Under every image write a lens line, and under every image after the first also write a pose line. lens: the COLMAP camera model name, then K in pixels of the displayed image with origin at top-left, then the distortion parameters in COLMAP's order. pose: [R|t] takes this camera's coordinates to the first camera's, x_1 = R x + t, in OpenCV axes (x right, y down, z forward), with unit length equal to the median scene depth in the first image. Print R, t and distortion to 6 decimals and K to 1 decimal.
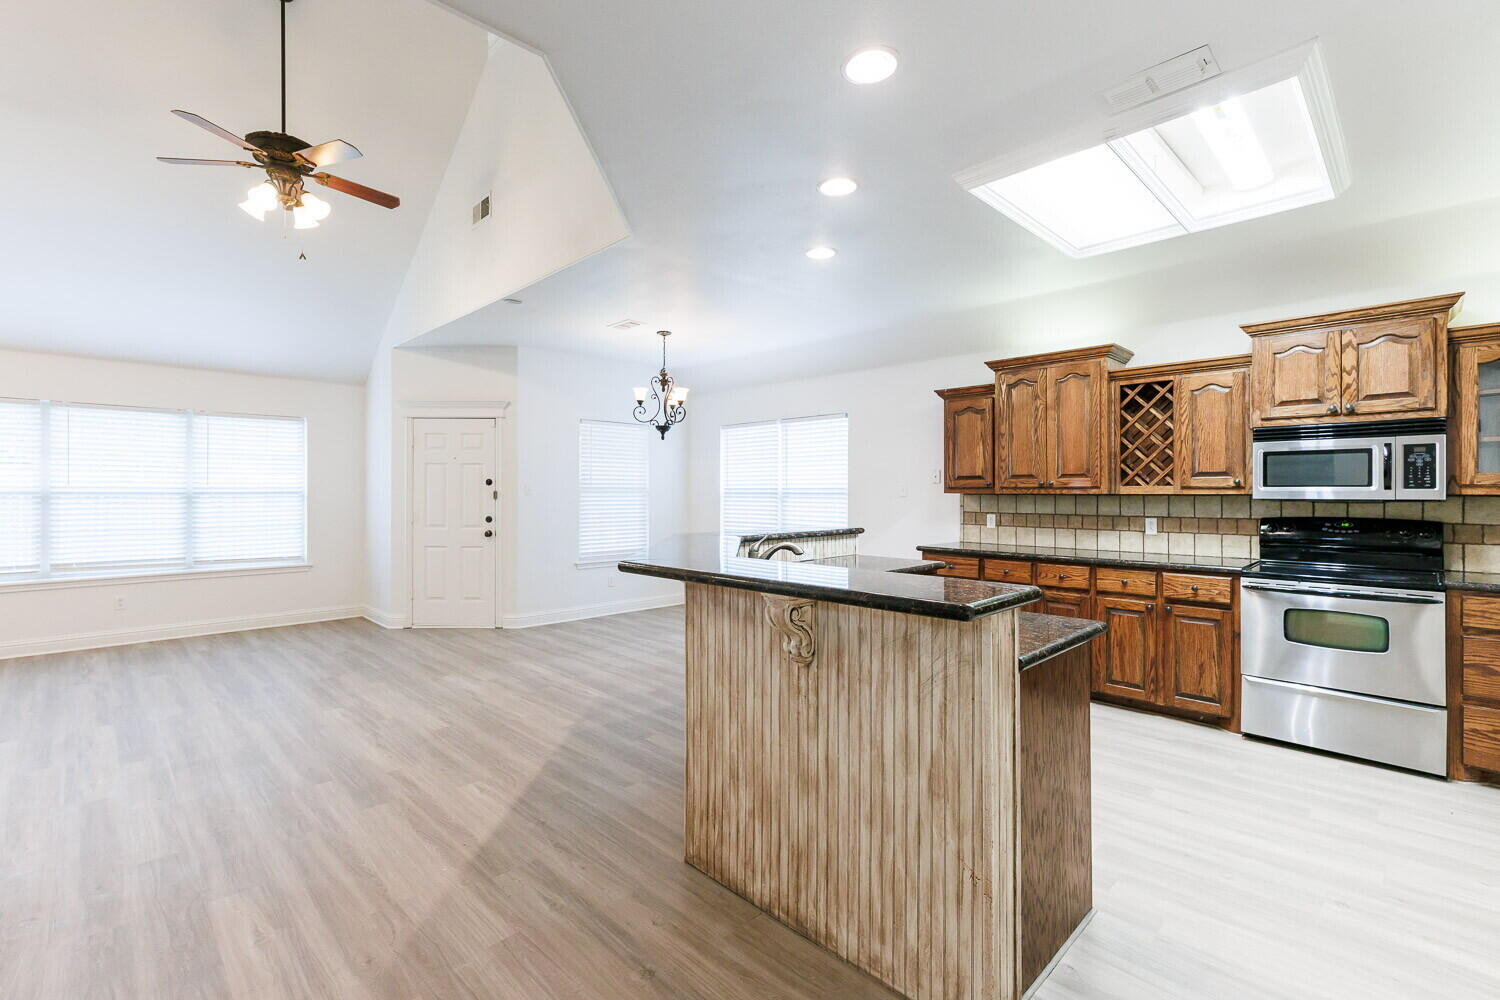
lens RADIAL K [[664.4, 0, 755.1], [0, 664.4, 492.6], [0, 0, 1]] dist [0.003838, 0.002812]
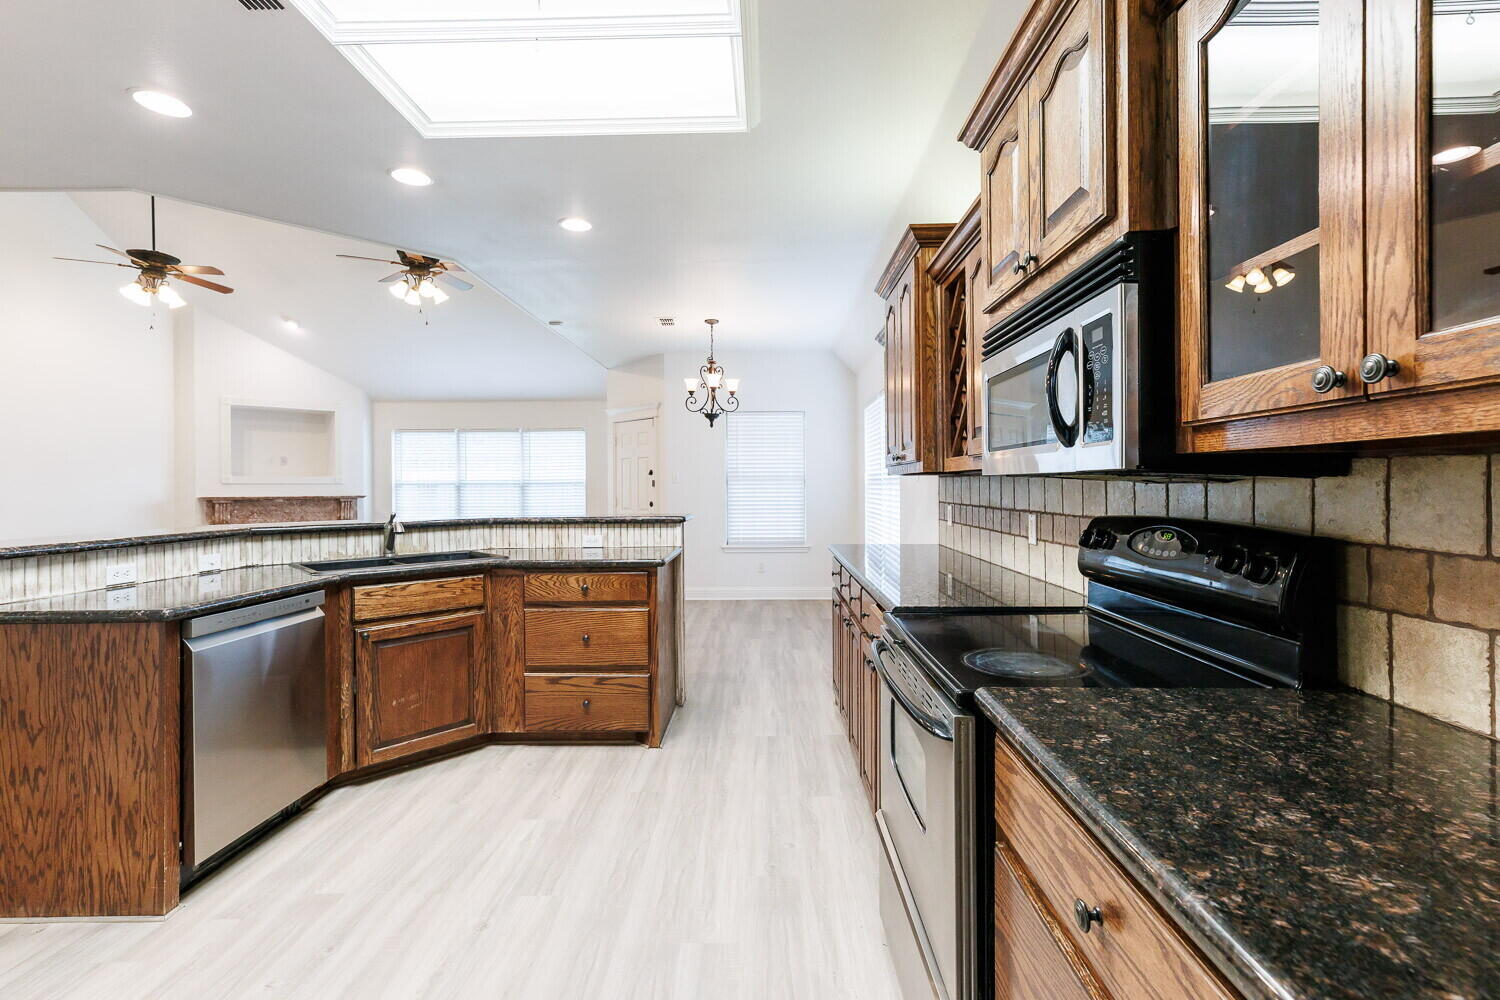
lens RADIAL K [[664.4, 0, 761.1], [0, 664.4, 488.6], [0, 0, 1]] dist [0.003838, 0.002812]
pose [[0.704509, -0.001688, -0.709693, 0.987455], [0.006387, 0.999972, 0.003962, 0.015780], [0.709666, -0.007324, 0.704500, 0.534391]]
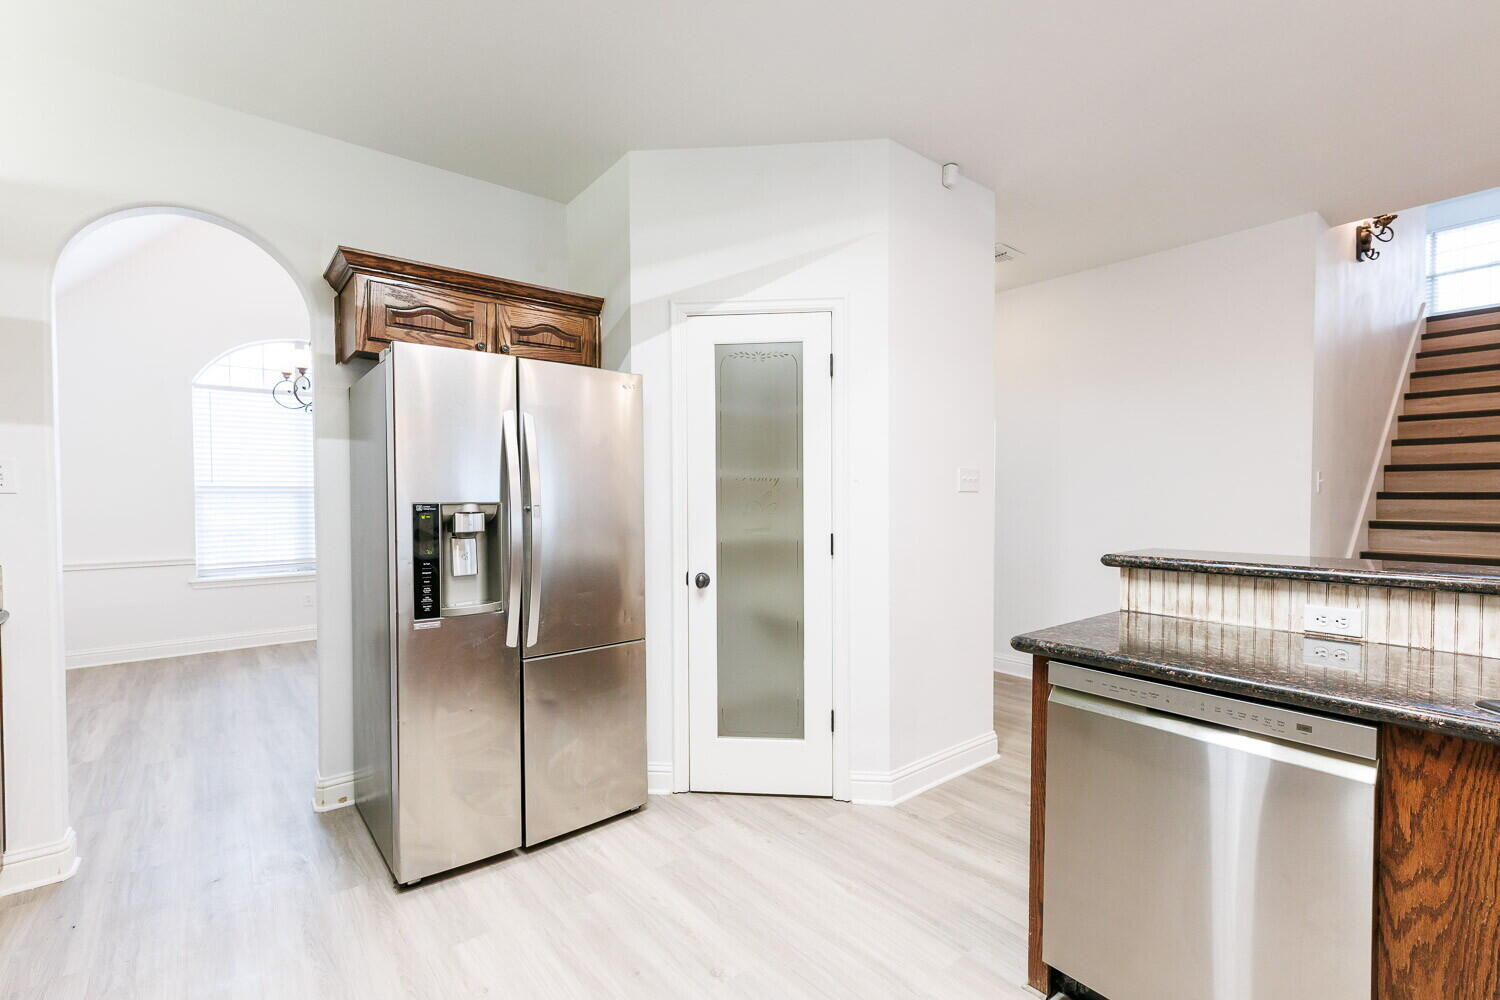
lens RADIAL K [[664.4, 0, 754.0], [0, 664.4, 513.0], [0, 0, 1]] dist [0.003838, 0.002812]
pose [[-0.994852, 0.000007, 0.101334, 0.429580], [0.002876, 0.999599, 0.028166, 0.011592], [-0.101294, 0.028312, -0.994454, 1.035819]]
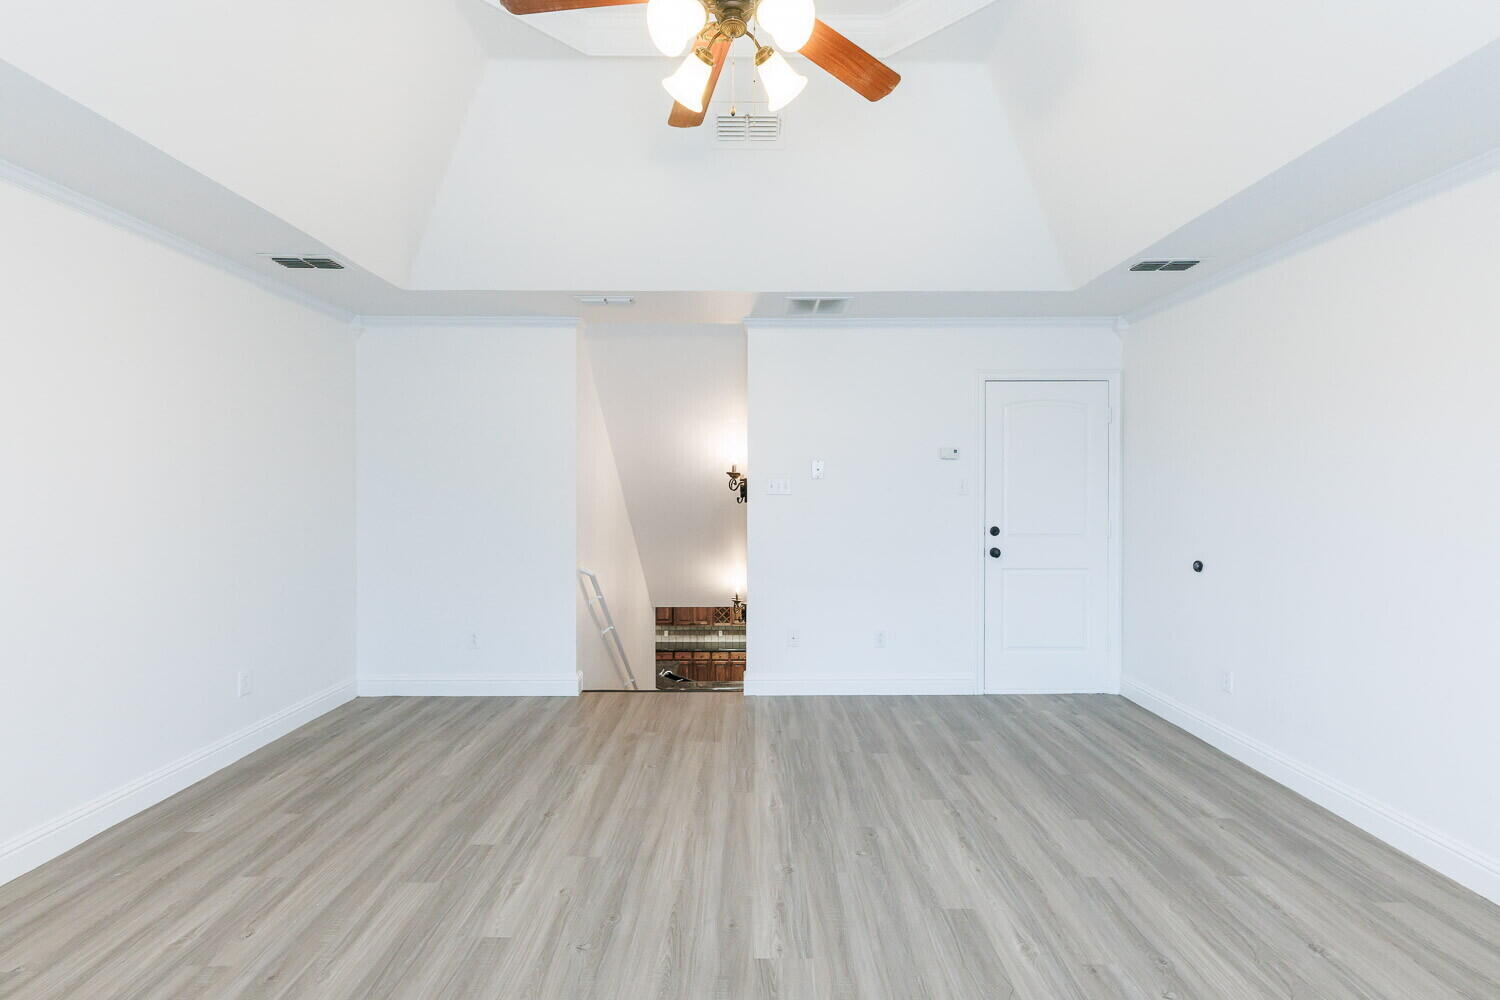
lens RADIAL K [[664.4, 0, 751.8], [0, 664.4, 489.7], [0, 0, 1]] dist [0.003838, 0.002812]
pose [[0.698725, -0.010263, 0.715316, -1.798766], [0.004425, 0.999940, 0.010025, -0.772201], [-0.715376, -0.003840, 0.698729, -1.506887]]
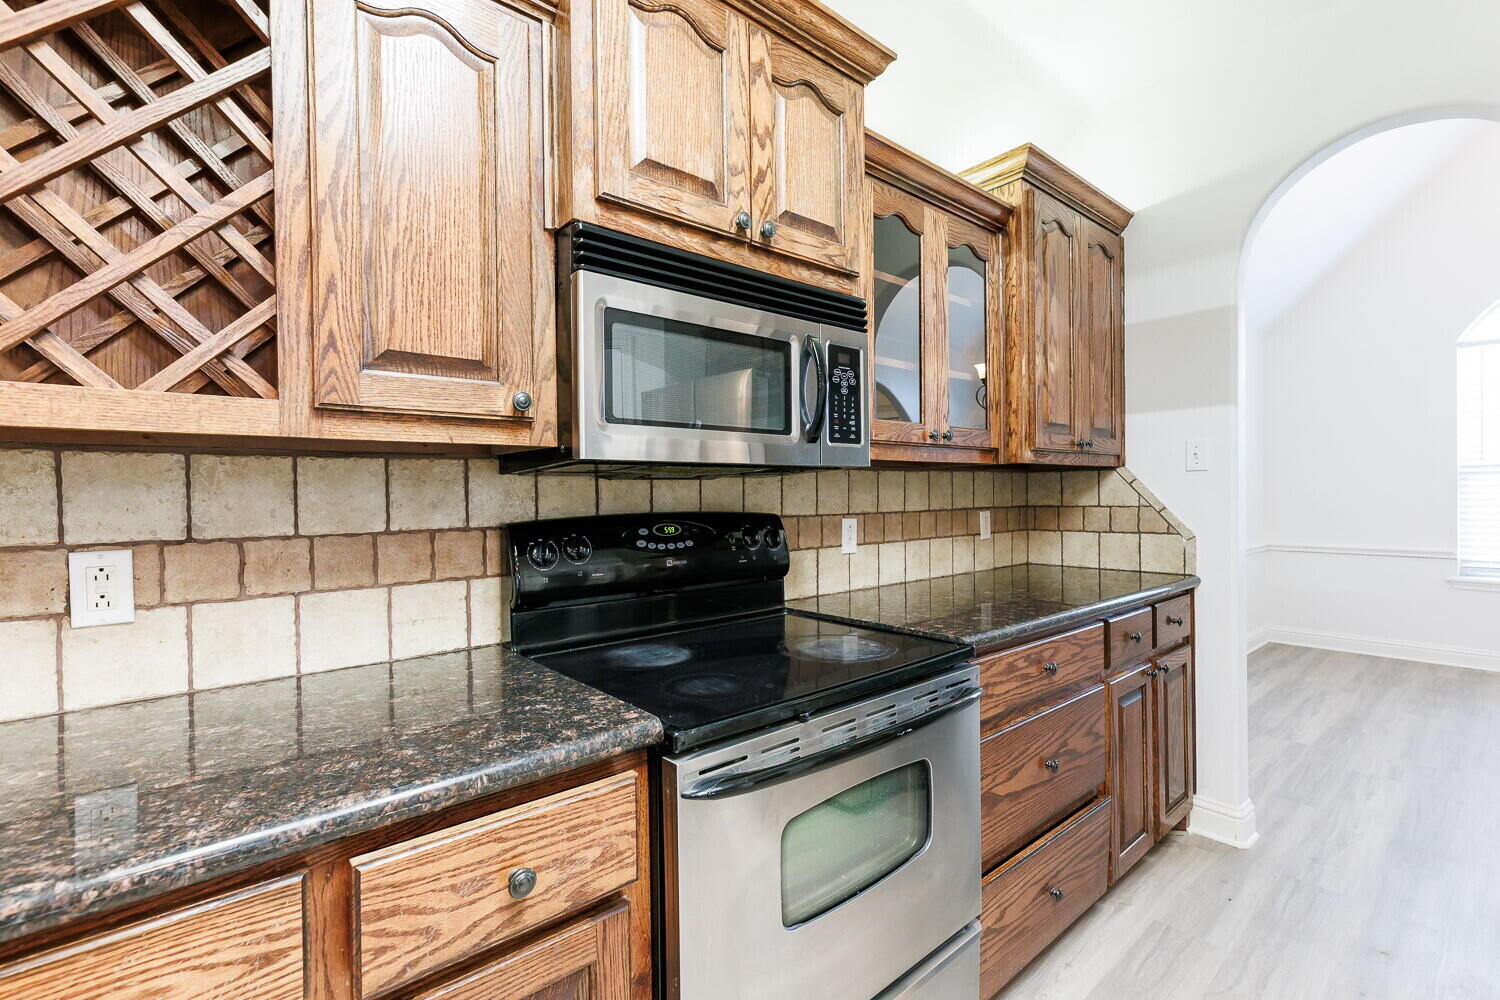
lens RADIAL K [[664.4, 0, 743.7], [0, 664.4, 497.9], [0, 0, 1]] dist [0.003838, 0.002812]
pose [[0.084406, -0.006331, 0.996411, 0.460055], [0.013188, 0.999899, 0.005236, 0.025801], [-0.996344, 0.012699, 0.084481, 0.906888]]
